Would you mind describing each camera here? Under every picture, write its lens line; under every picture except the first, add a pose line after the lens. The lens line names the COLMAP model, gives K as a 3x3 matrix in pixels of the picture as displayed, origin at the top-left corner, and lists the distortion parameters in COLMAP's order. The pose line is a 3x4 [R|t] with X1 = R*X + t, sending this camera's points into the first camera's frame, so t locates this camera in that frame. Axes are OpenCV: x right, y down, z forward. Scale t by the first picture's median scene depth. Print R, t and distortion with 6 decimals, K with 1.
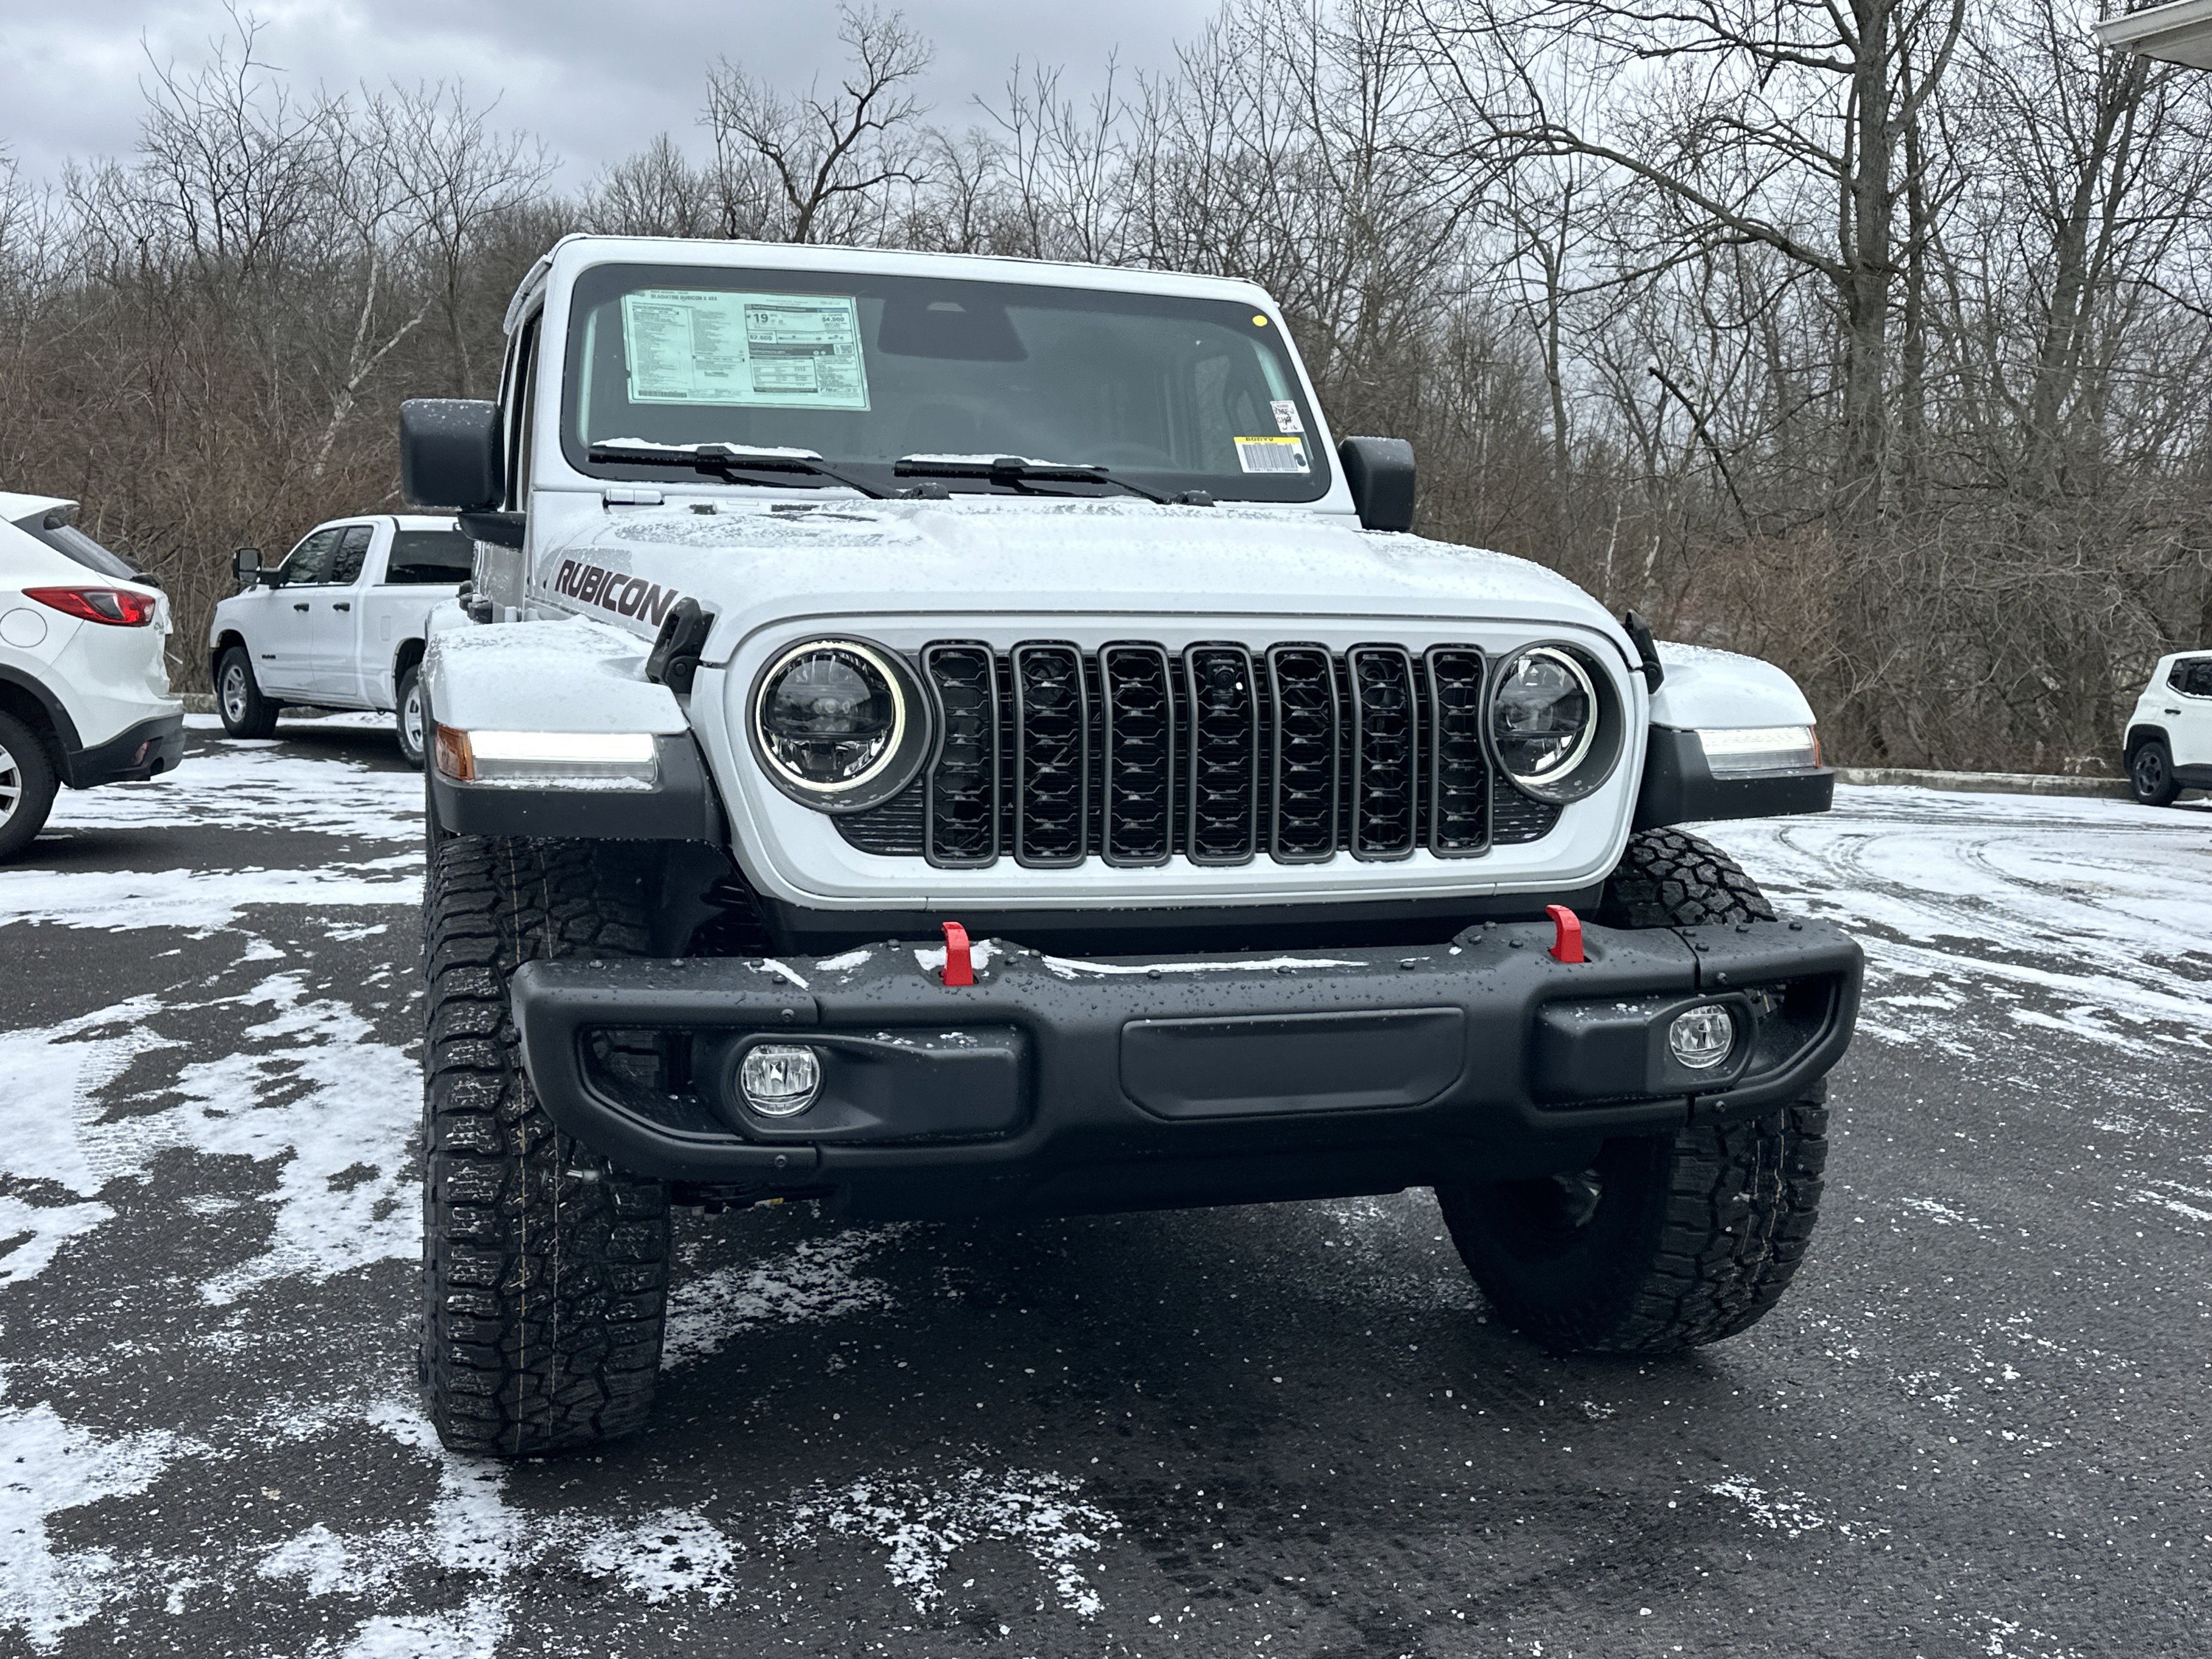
lens RADIAL K [[2162.3, 0, 1094.4], [0, 2162.3, 805.0], [0, 0, 1]] dist [0.192688, -0.374586]
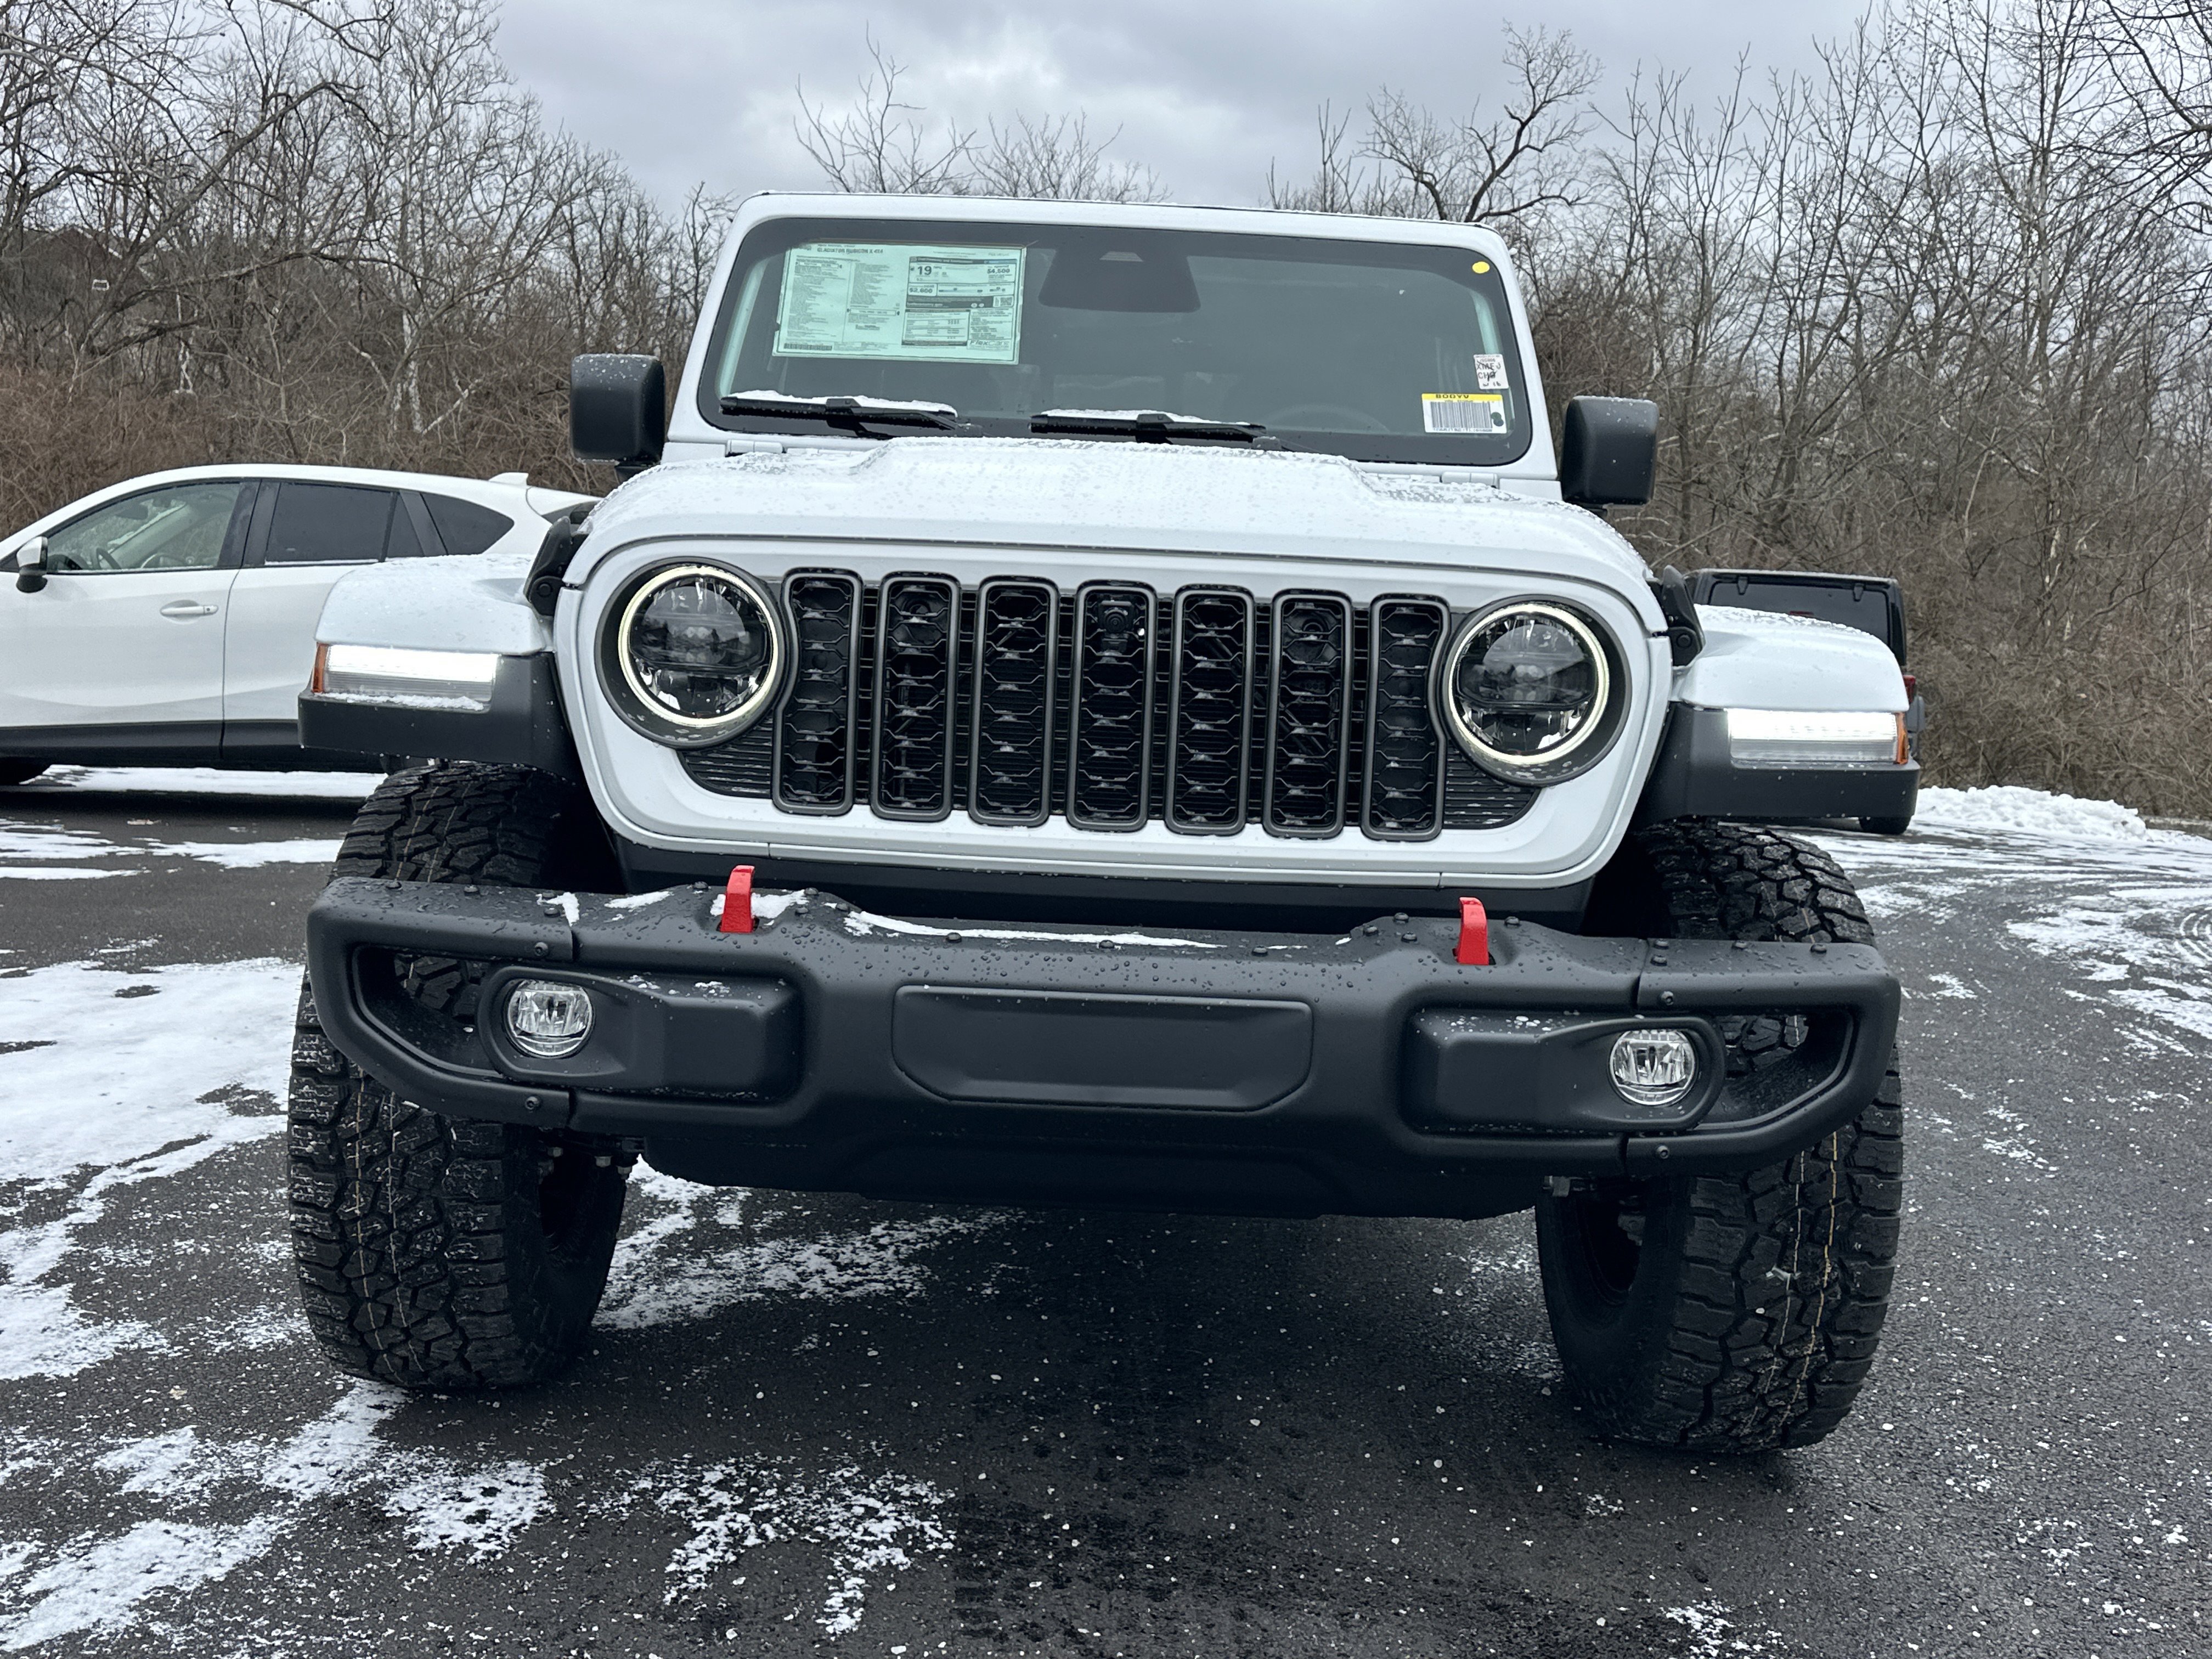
lens RADIAL K [[2166.8, 0, 1094.4], [0, 2166.8, 825.8], [0, 0, 1]] dist [0.192208, -0.373246]
pose [[0.957265, 0.055489, -0.283839, 0.296206], [-0.057003, 0.998370, 0.002929, 0.022633], [0.283539, 0.013376, 0.958867, 0.132017]]
